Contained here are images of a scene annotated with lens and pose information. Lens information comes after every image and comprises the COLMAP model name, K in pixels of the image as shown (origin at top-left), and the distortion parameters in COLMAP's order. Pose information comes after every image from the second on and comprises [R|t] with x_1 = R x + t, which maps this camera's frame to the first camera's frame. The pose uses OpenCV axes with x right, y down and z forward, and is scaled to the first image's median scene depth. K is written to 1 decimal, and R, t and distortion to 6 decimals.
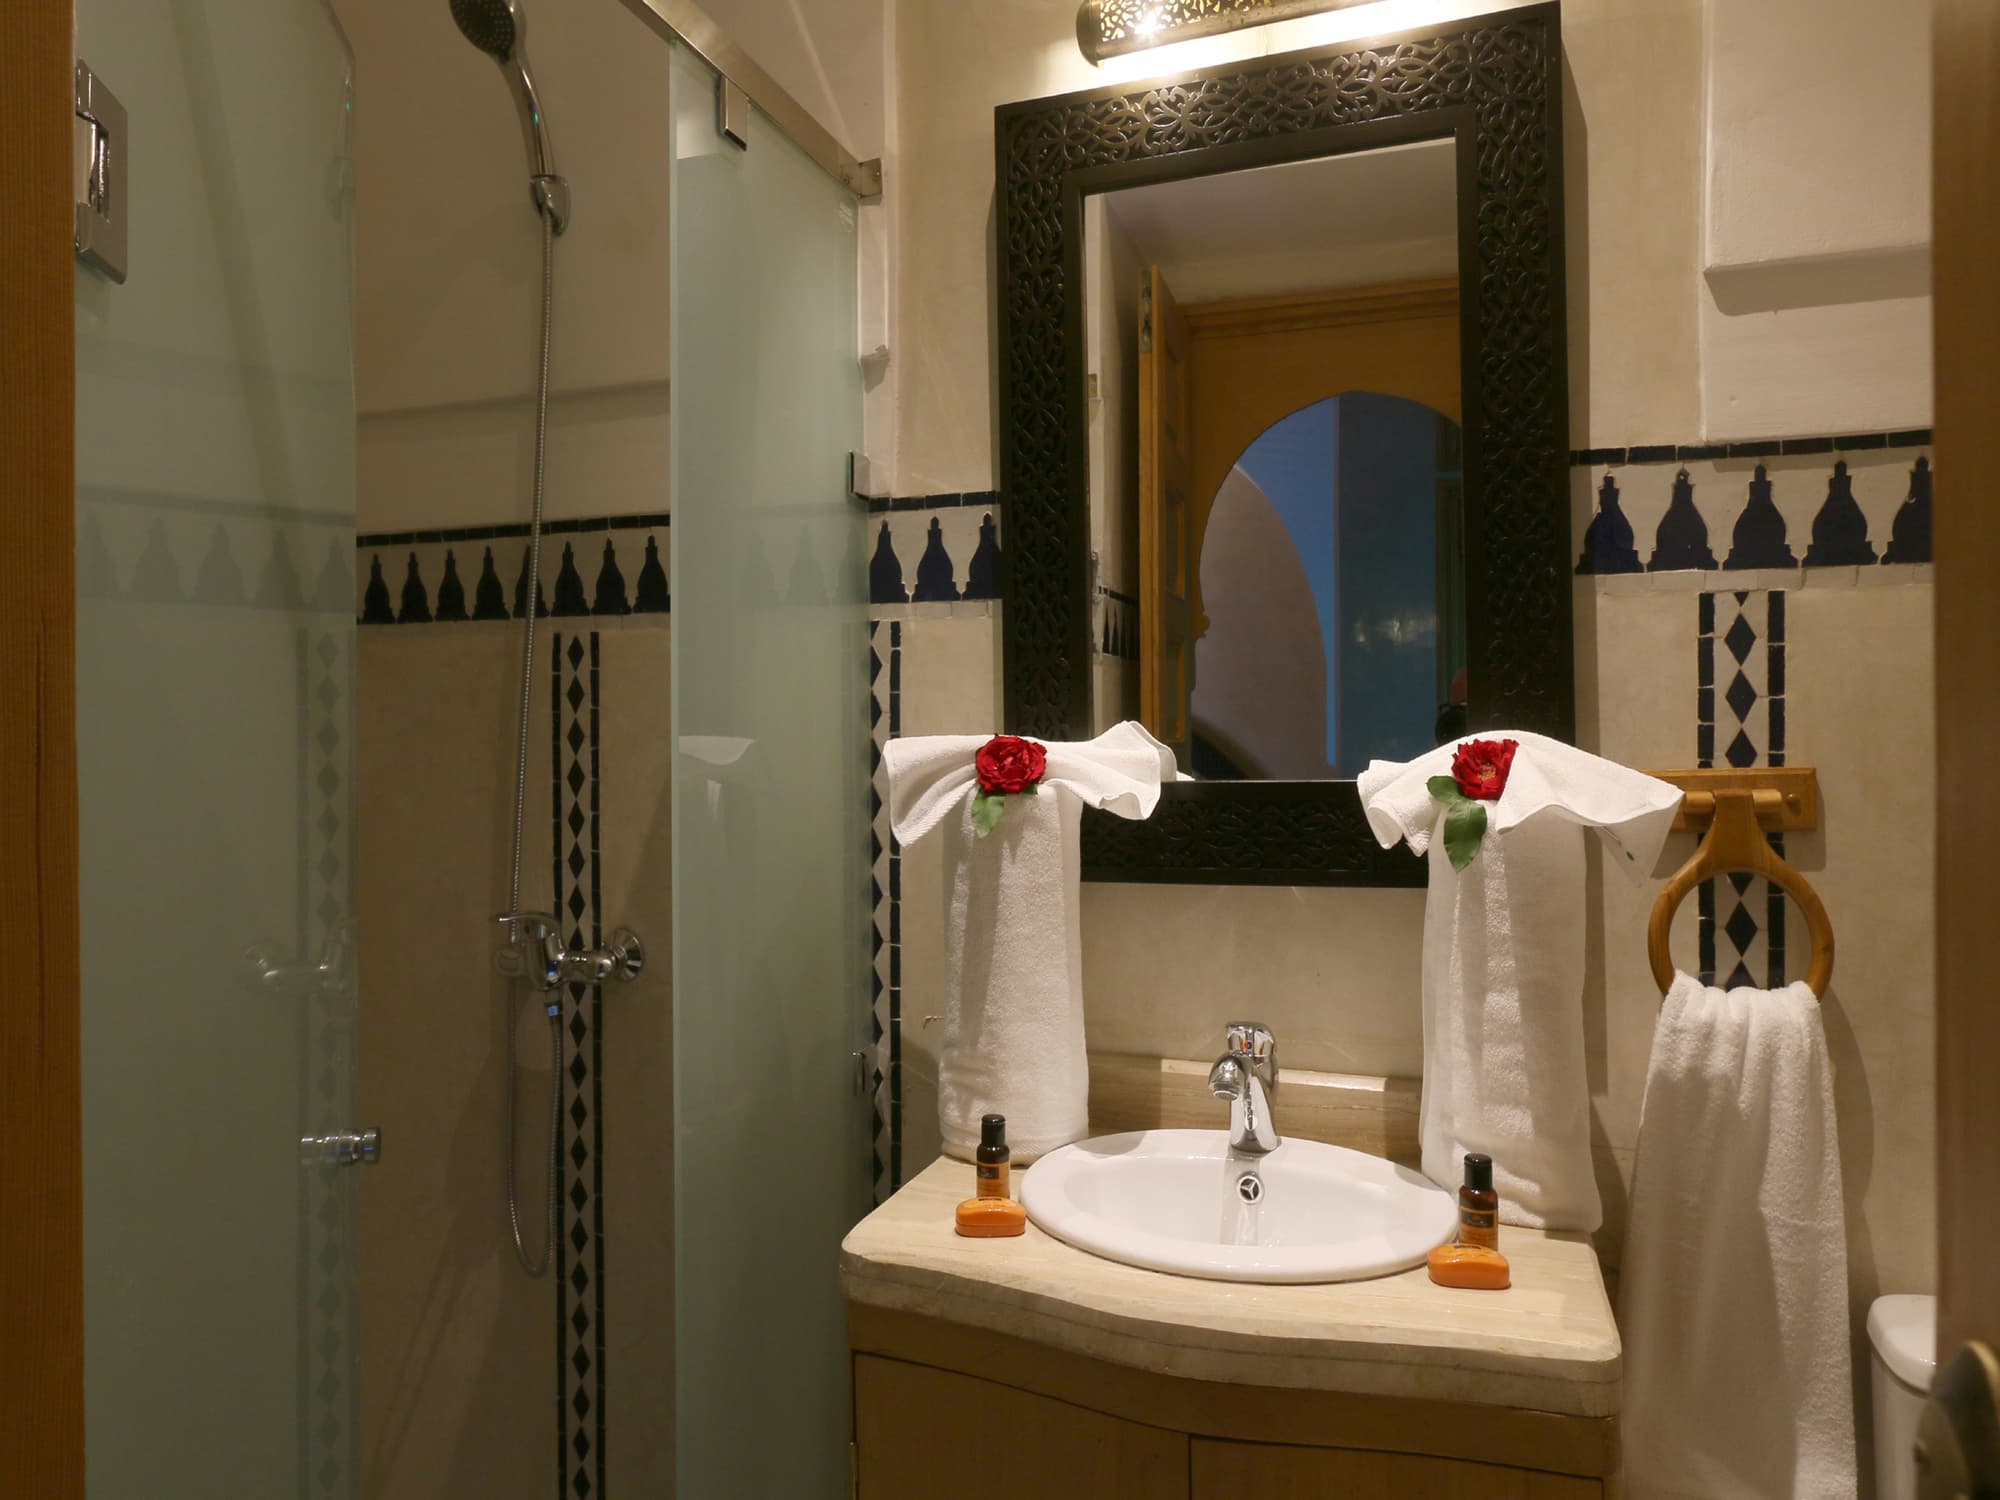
lens RADIAL K [[1315.3, 0, 1000.0], [0, 1315.3, 750.0], [0, 0, 1]] dist [-0.005100, 0.002141]
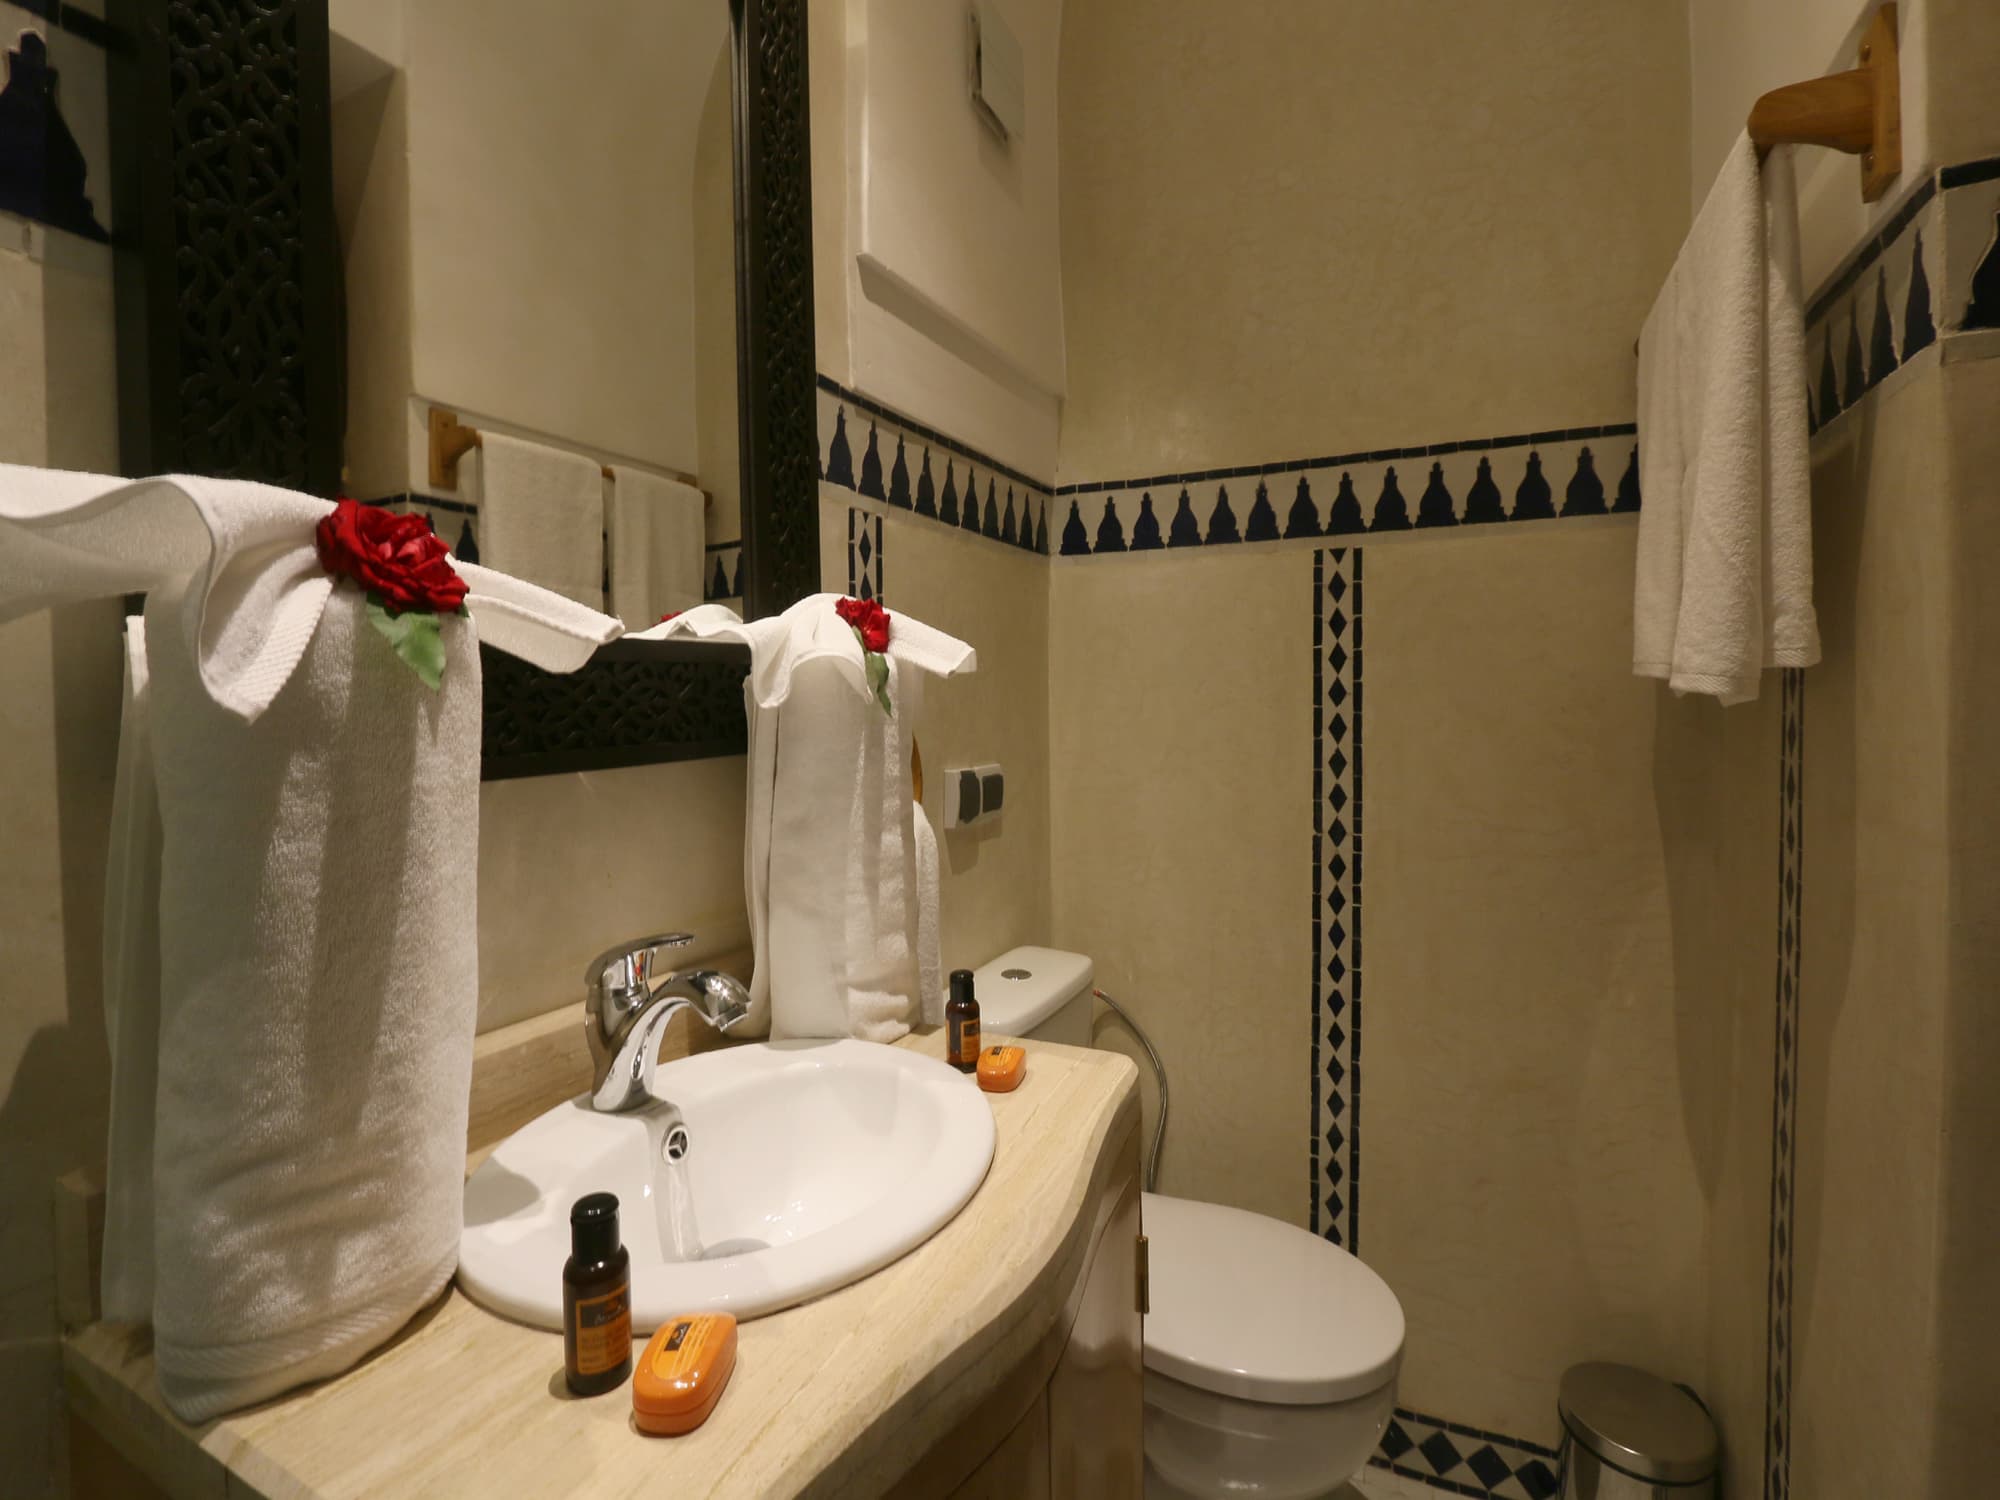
lens RADIAL K [[916.6, 0, 989.3], [0, 916.6, 720.4], [0, 0, 1]] dist [-0.020118, -0.000398]
pose [[0.141768, -0.015364, 0.989781, -0.325763], [0.028049, 0.999540, 0.011498, 0.080004], [-0.989502, 0.026132, 0.142134, 0.745022]]
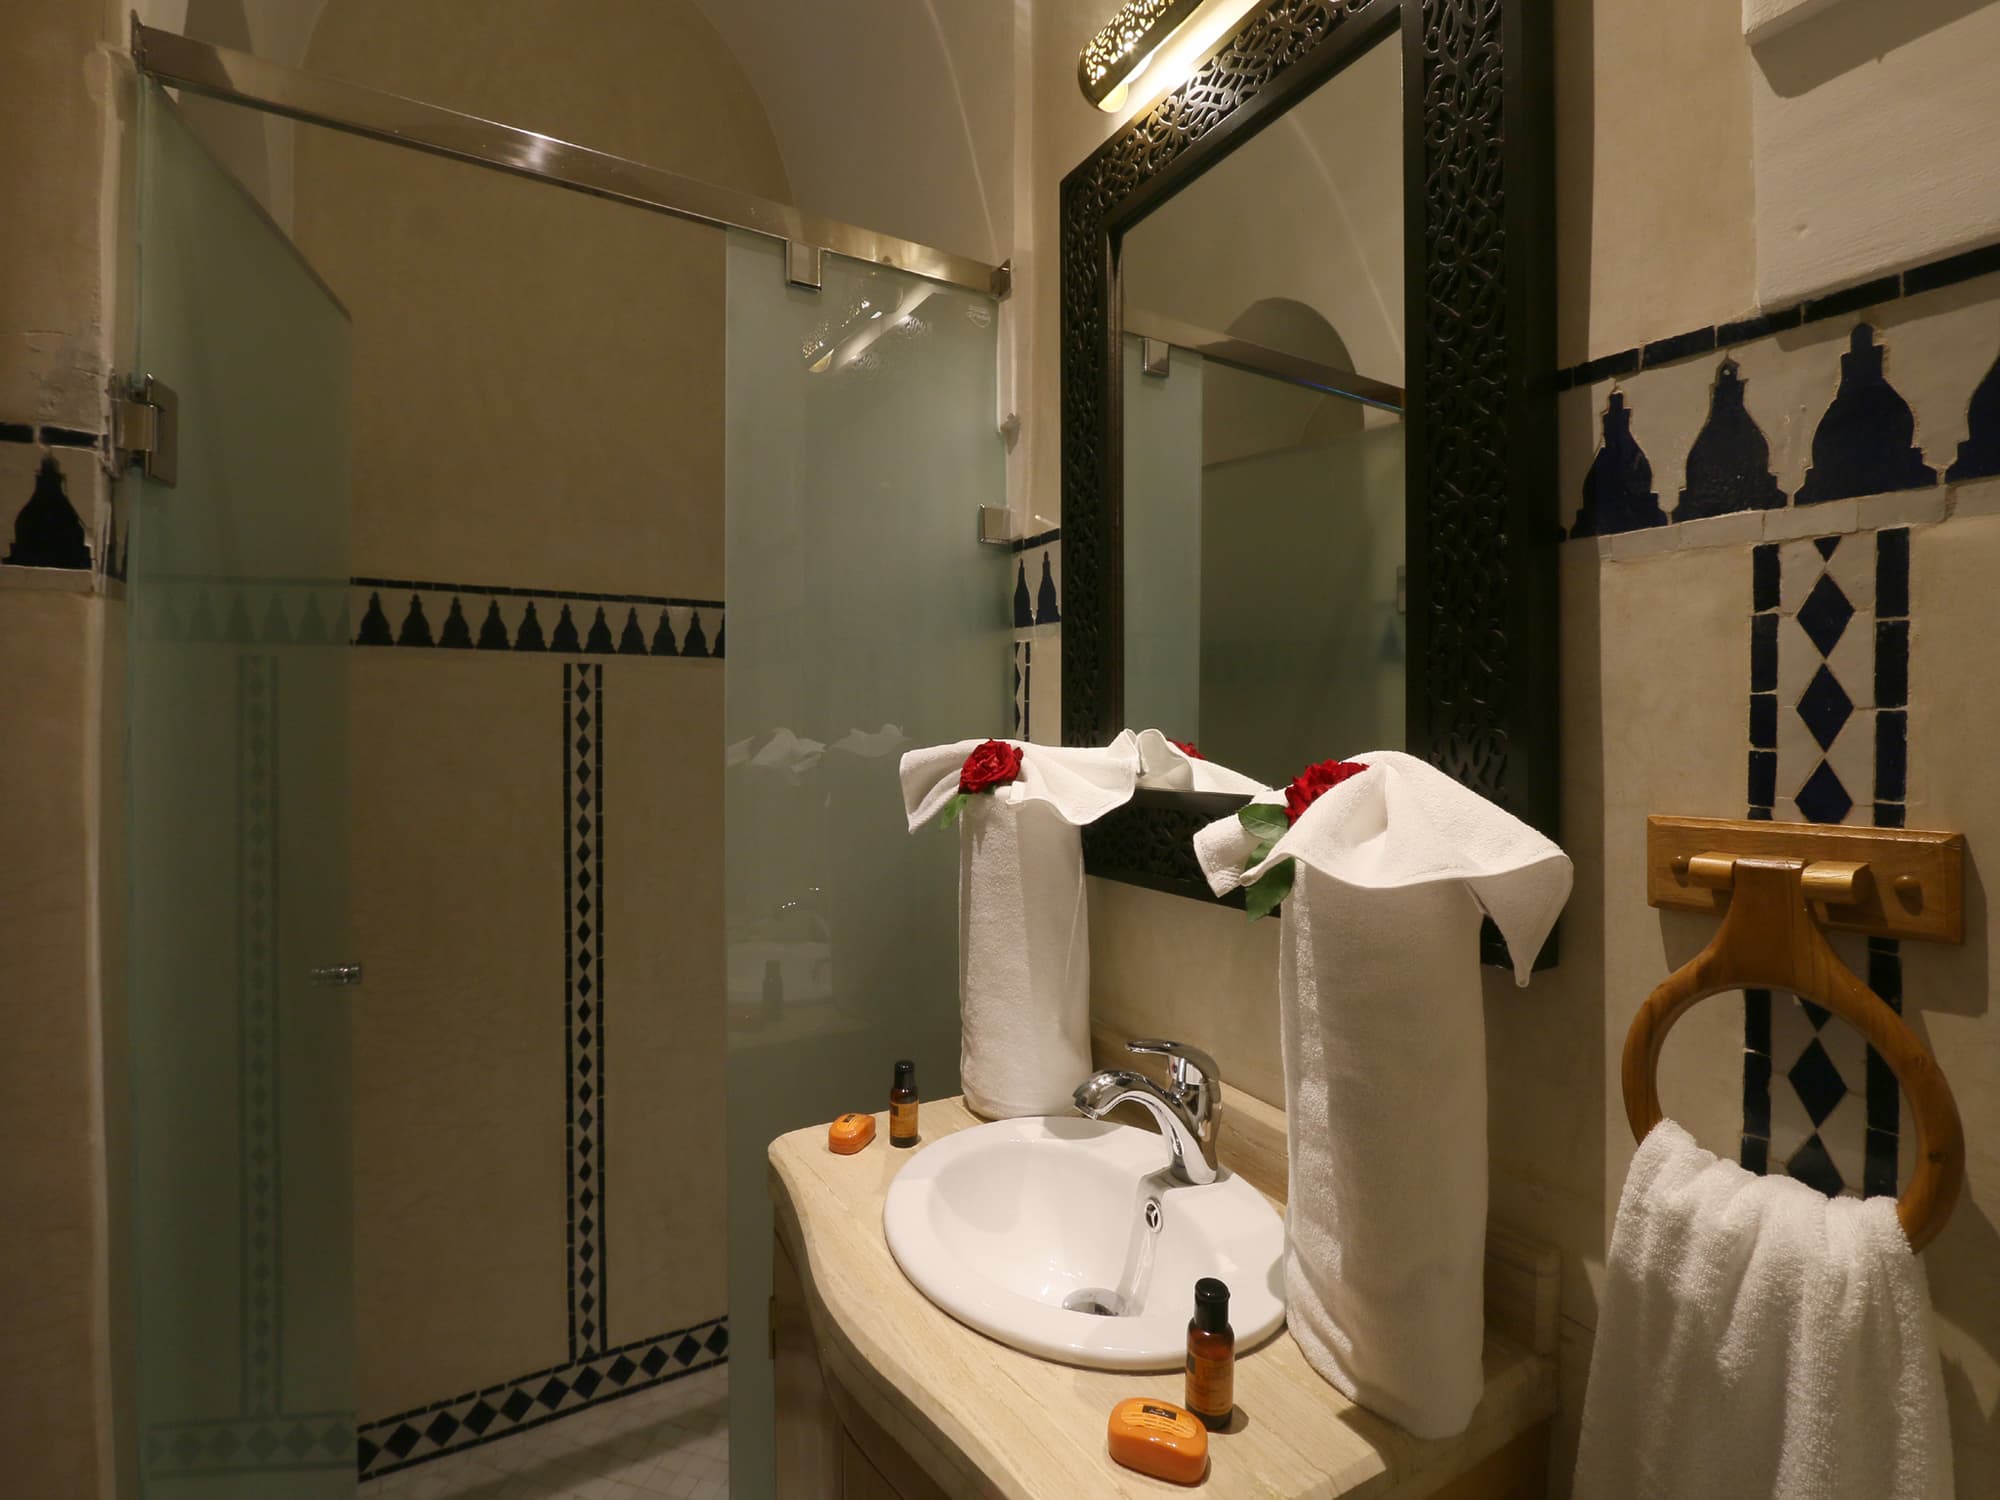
lens RADIAL K [[924.9, 0, 987.3], [0, 924.9, 739.1], [0, 0, 1]] dist [-0.012422, -0.000900]
pose [[0.753574, 0.023623, -0.656939, 0.545881], [-0.020197, 0.999714, 0.012782, -0.023510], [0.657053, 0.003636, 0.753835, 0.415801]]
